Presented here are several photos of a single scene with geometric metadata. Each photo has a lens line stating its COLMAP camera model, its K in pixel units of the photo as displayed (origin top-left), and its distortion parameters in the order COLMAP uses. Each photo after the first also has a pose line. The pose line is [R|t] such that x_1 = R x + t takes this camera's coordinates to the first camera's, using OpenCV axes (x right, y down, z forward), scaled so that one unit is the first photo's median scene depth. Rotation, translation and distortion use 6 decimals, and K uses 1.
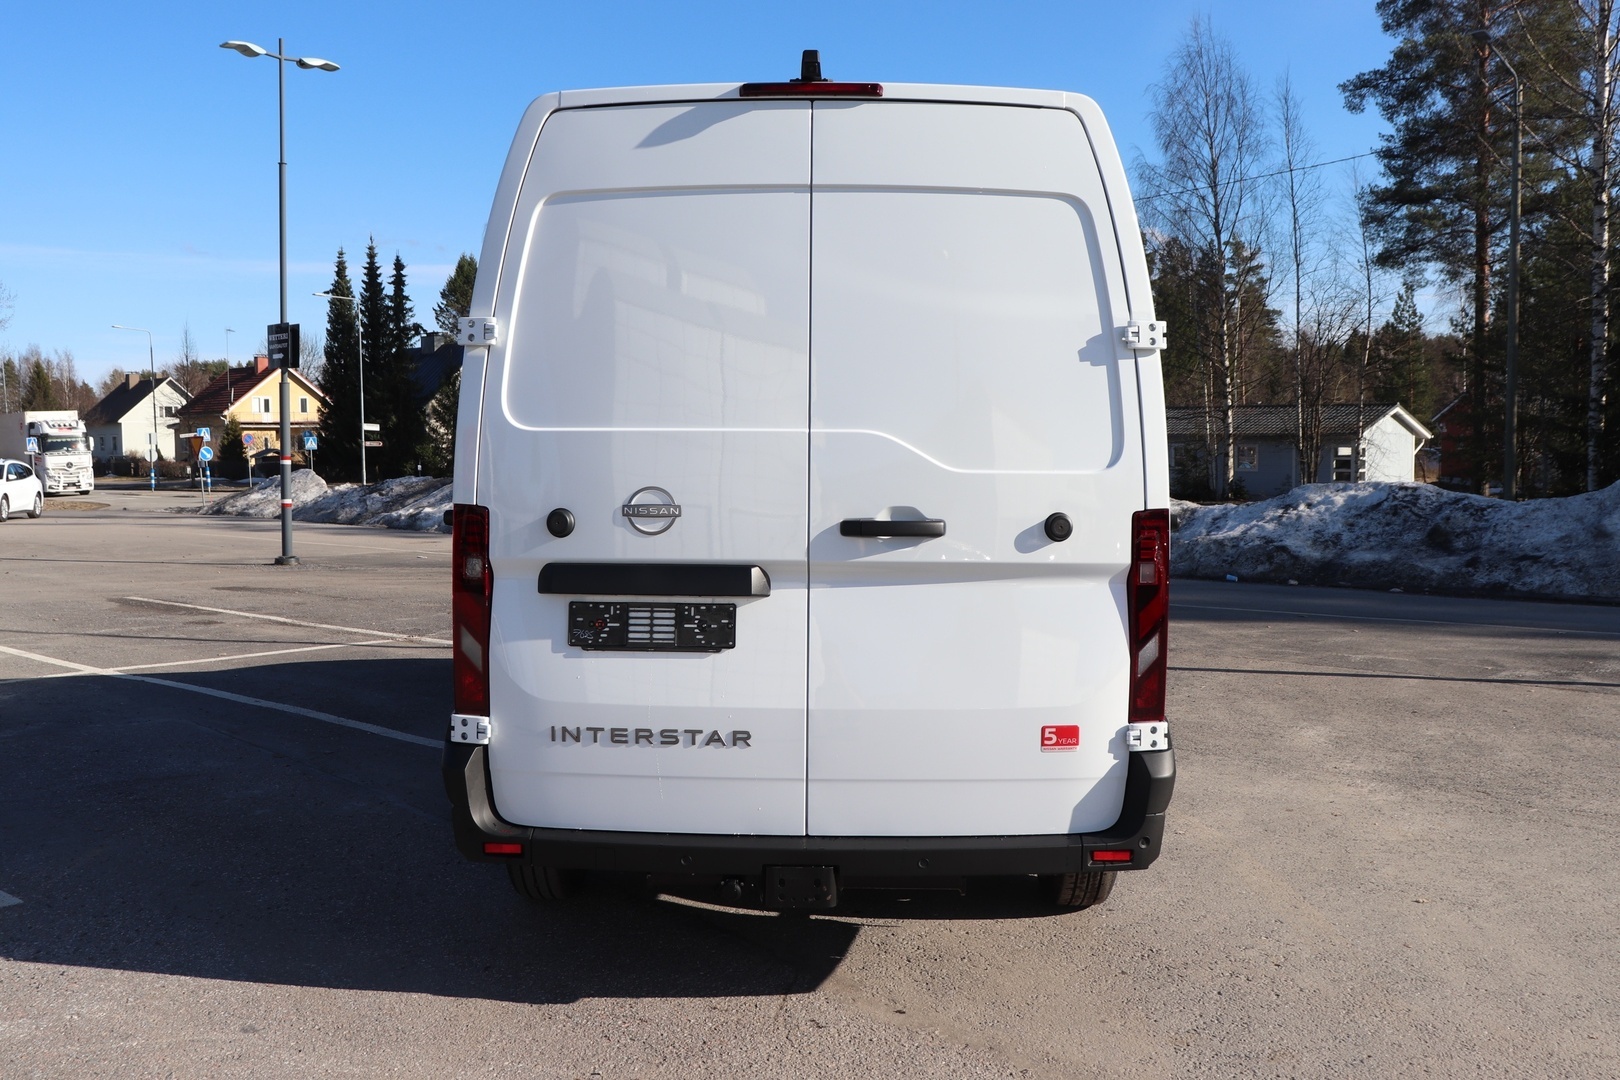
lens RADIAL K [[1481.0, 0, 810.0], [0, 1481.0, 540.0], [0, 0, 1]] dist [-0.137954, 0.168510]
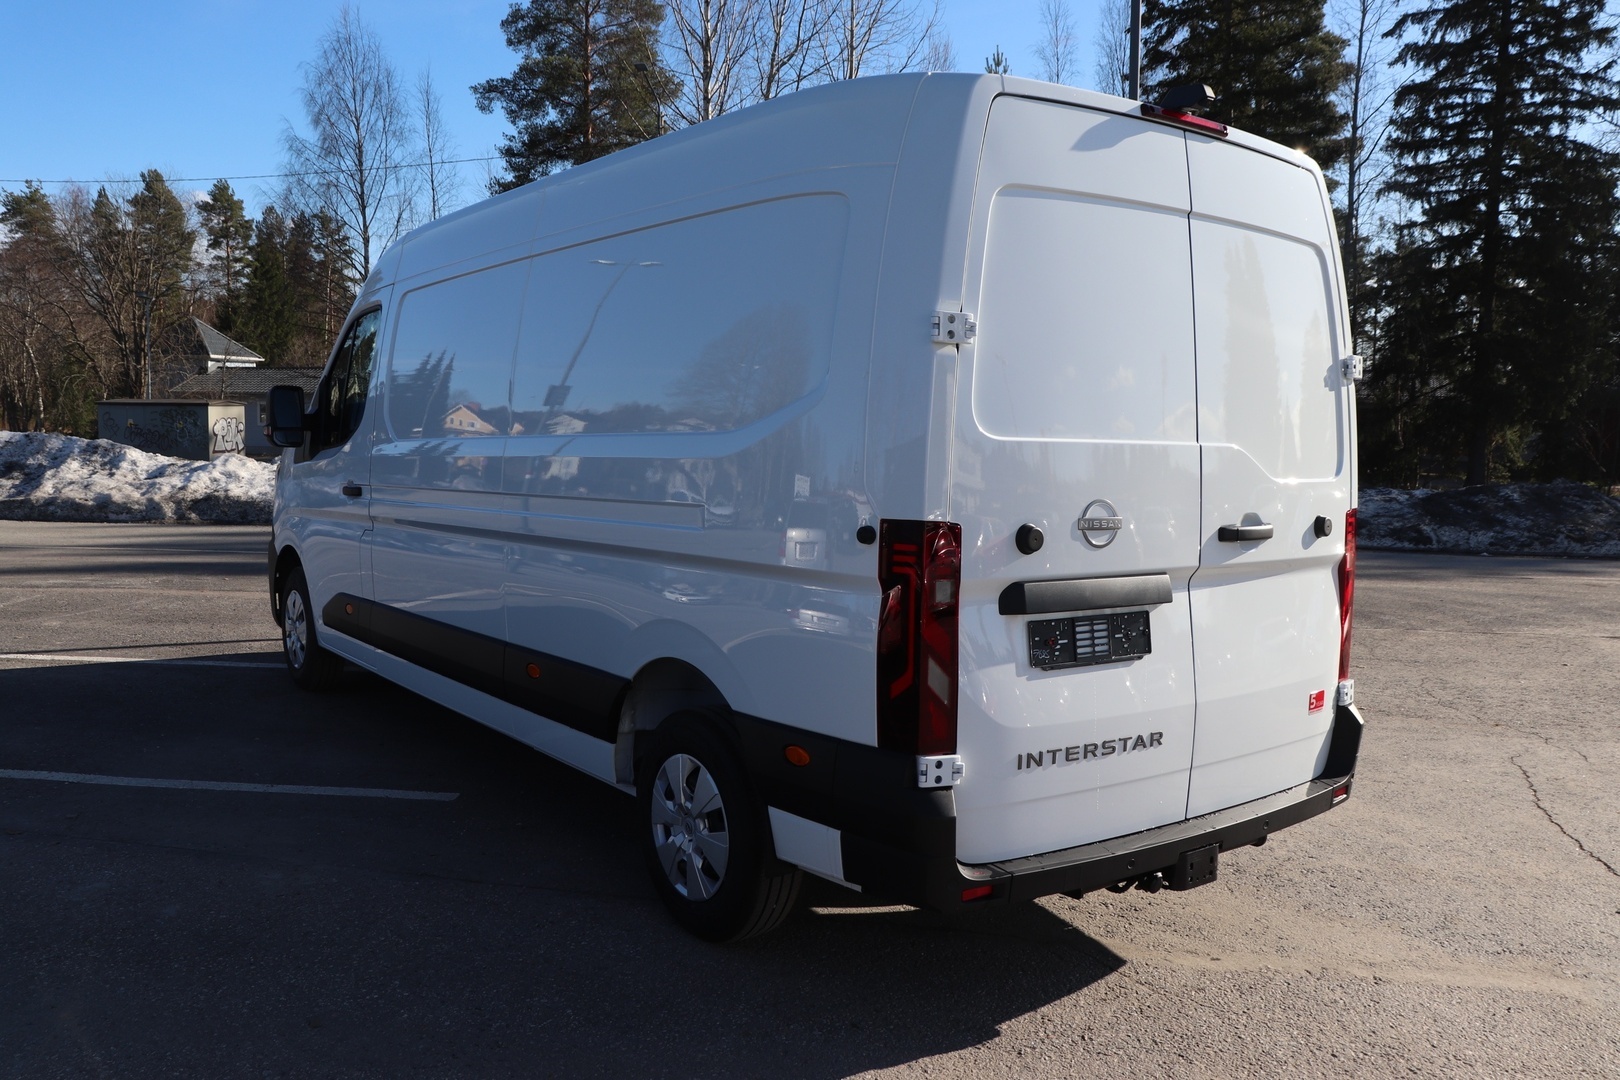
lens RADIAL K [[1328.1, 0, 794.1], [0, 1328.1, 538.6], [0, 0, 1]] dist [-0.166260, 0.147753]
pose [[0.799196, -0.040240, 0.599722, -0.785558], [0.015738, 0.998815, 0.046047, -0.052625], [-0.600864, -0.027362, 0.798882, 0.411105]]
